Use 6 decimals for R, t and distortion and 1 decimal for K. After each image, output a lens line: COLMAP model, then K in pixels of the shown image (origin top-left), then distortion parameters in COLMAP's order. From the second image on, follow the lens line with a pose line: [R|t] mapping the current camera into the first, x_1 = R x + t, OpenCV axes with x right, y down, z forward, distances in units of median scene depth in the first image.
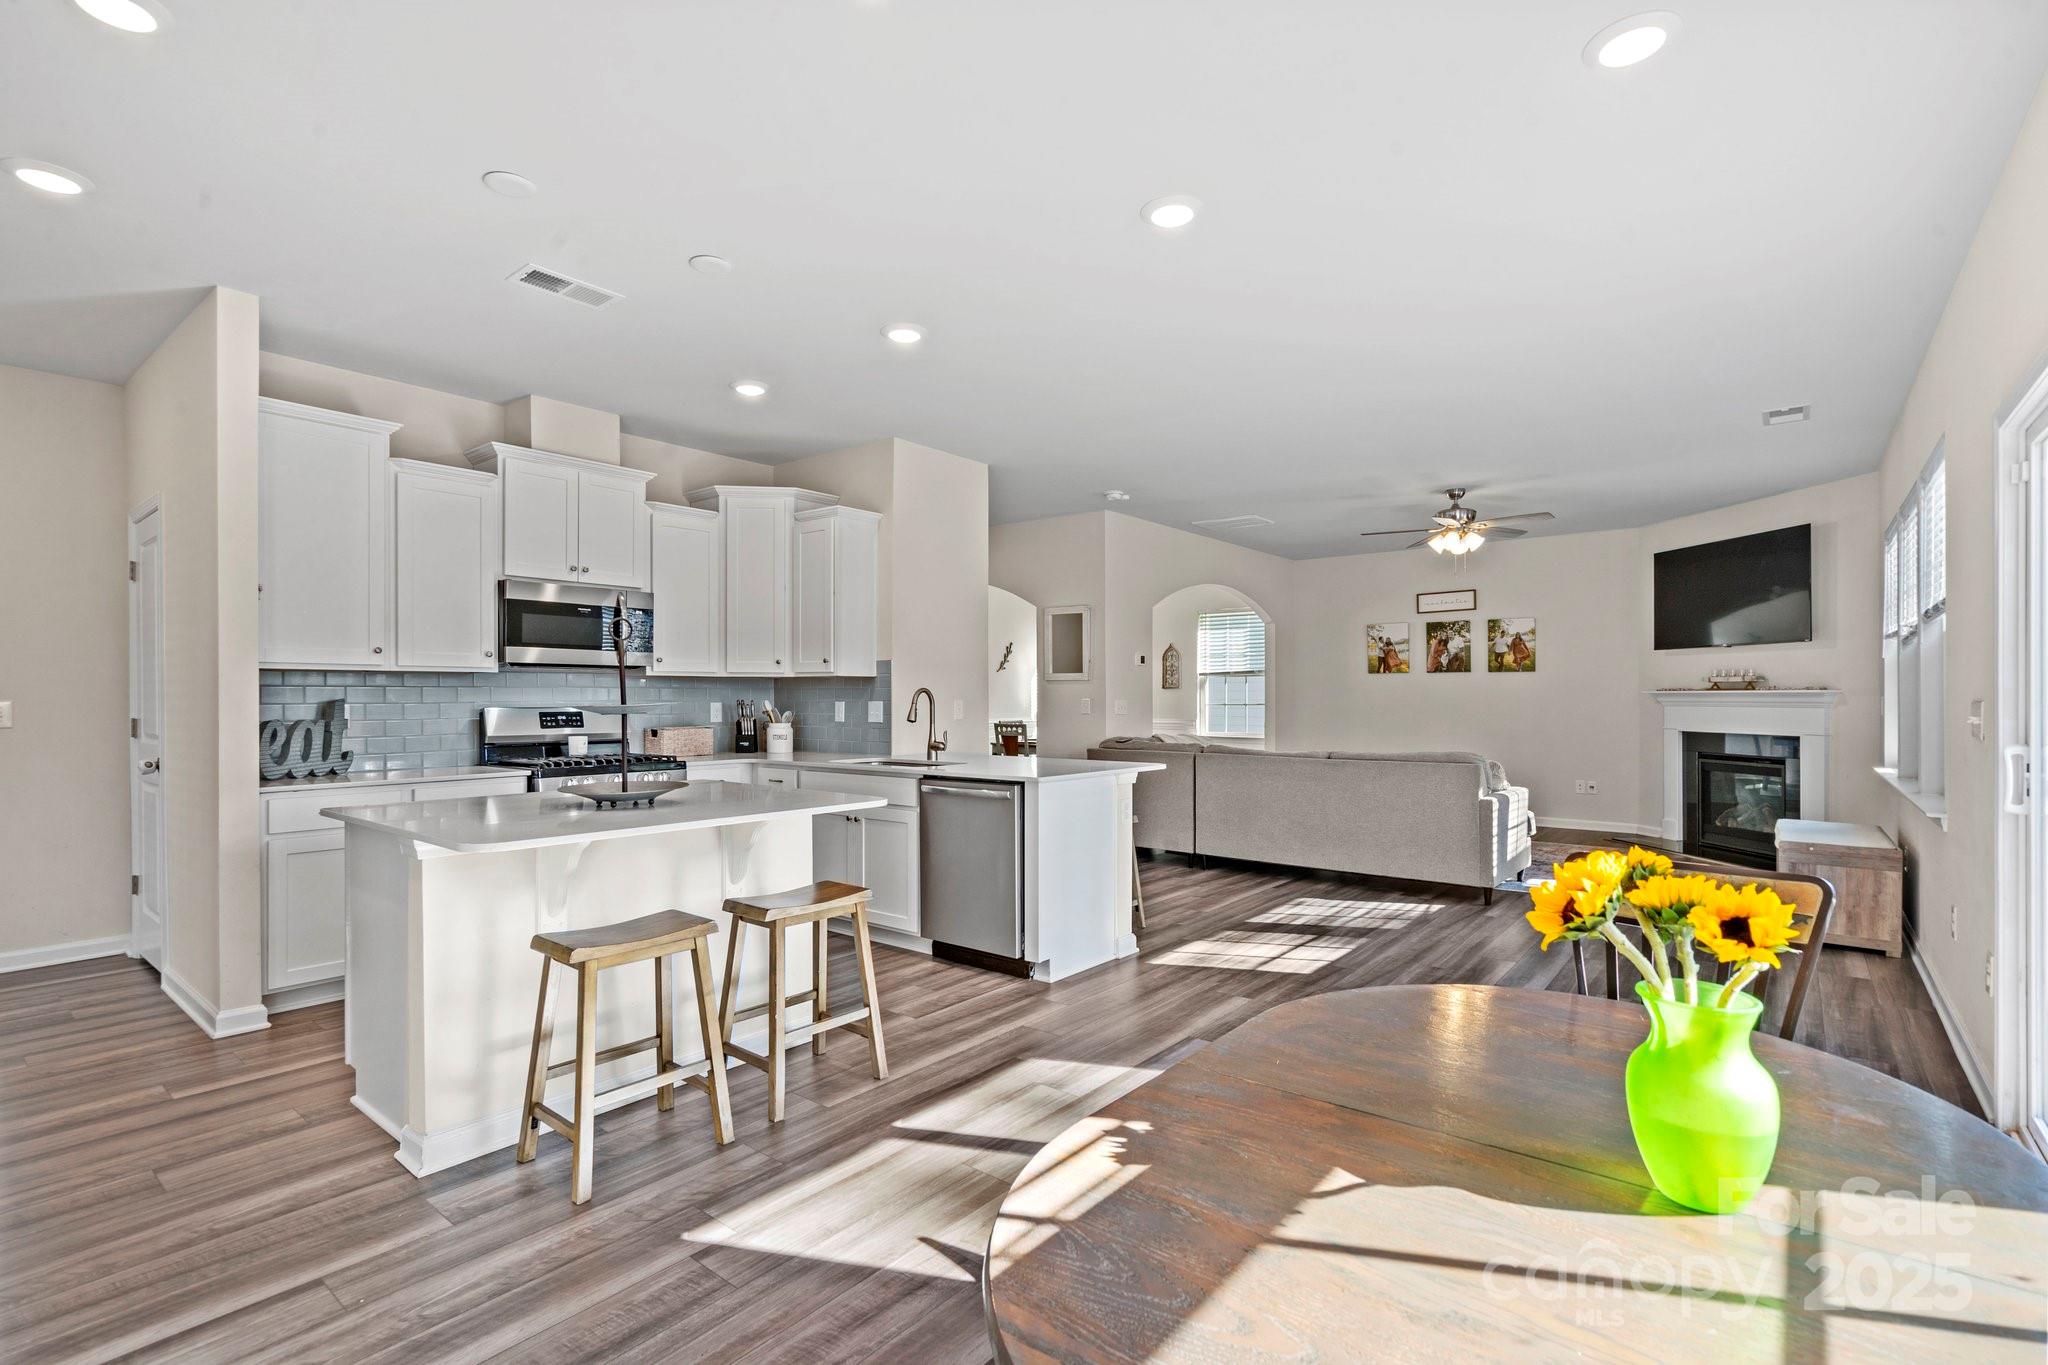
lens RADIAL K [[945.9, 0, 1021.6], [0, 945.9, 698.1], [0, 0, 1]] dist [-0.004421, 0.003843]
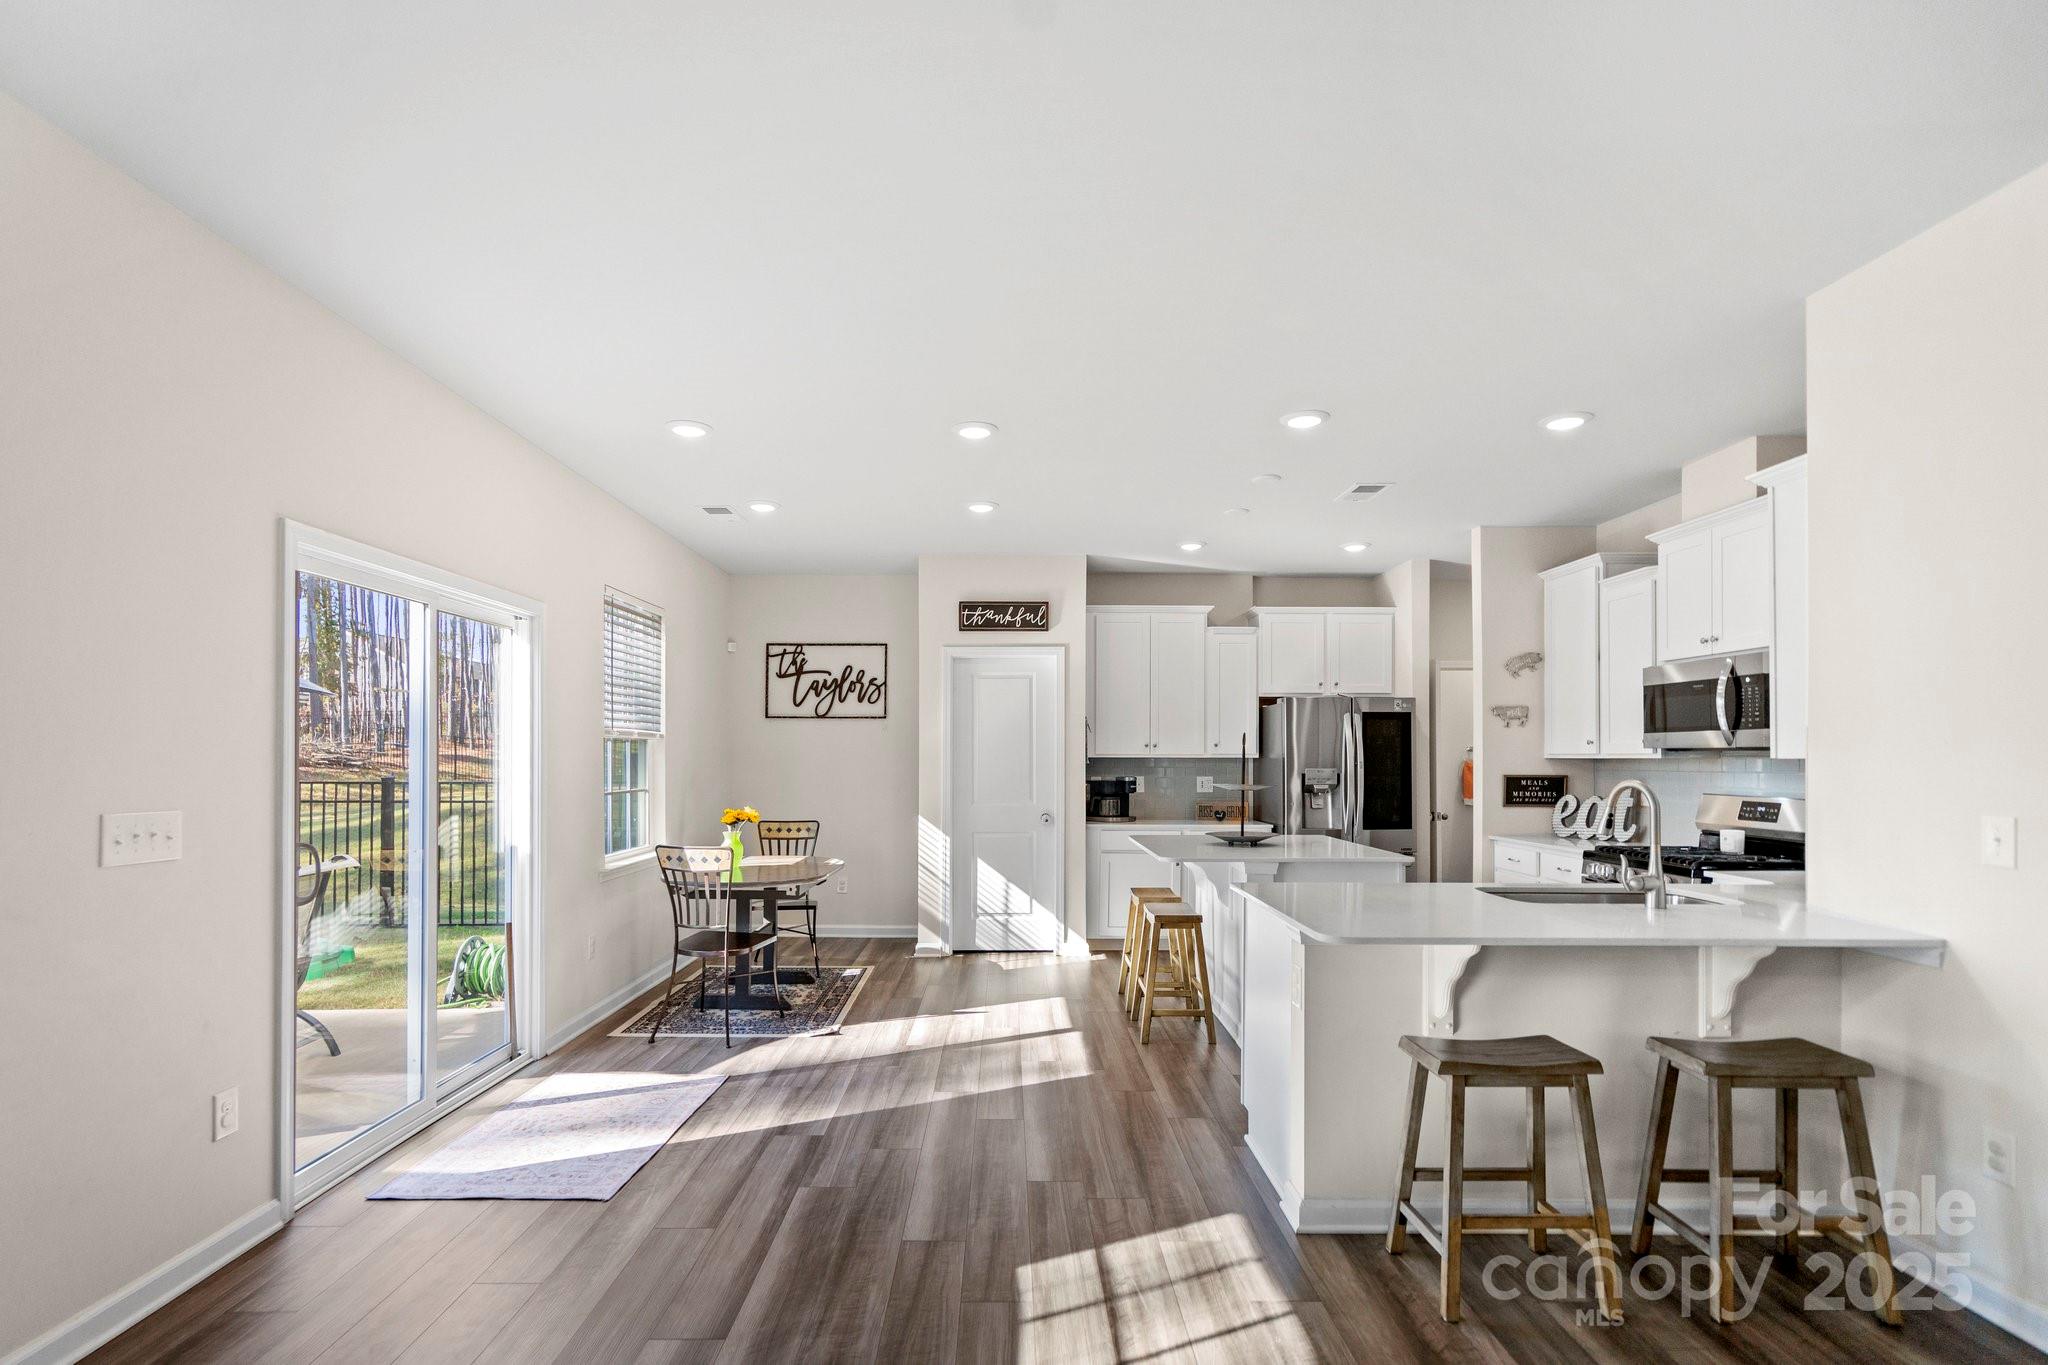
lens RADIAL K [[945.9, 0, 1026.6], [0, 945.9, 756.2], [0, 0, 1]] dist [-0.004421, 0.003843]
pose [[-0.760017, -0.004402, -0.649888, 0.672861], [-0.004315, 0.999989, -0.001727, -0.026387], [0.649889, 0.001492, -0.760028, 1.427103]]
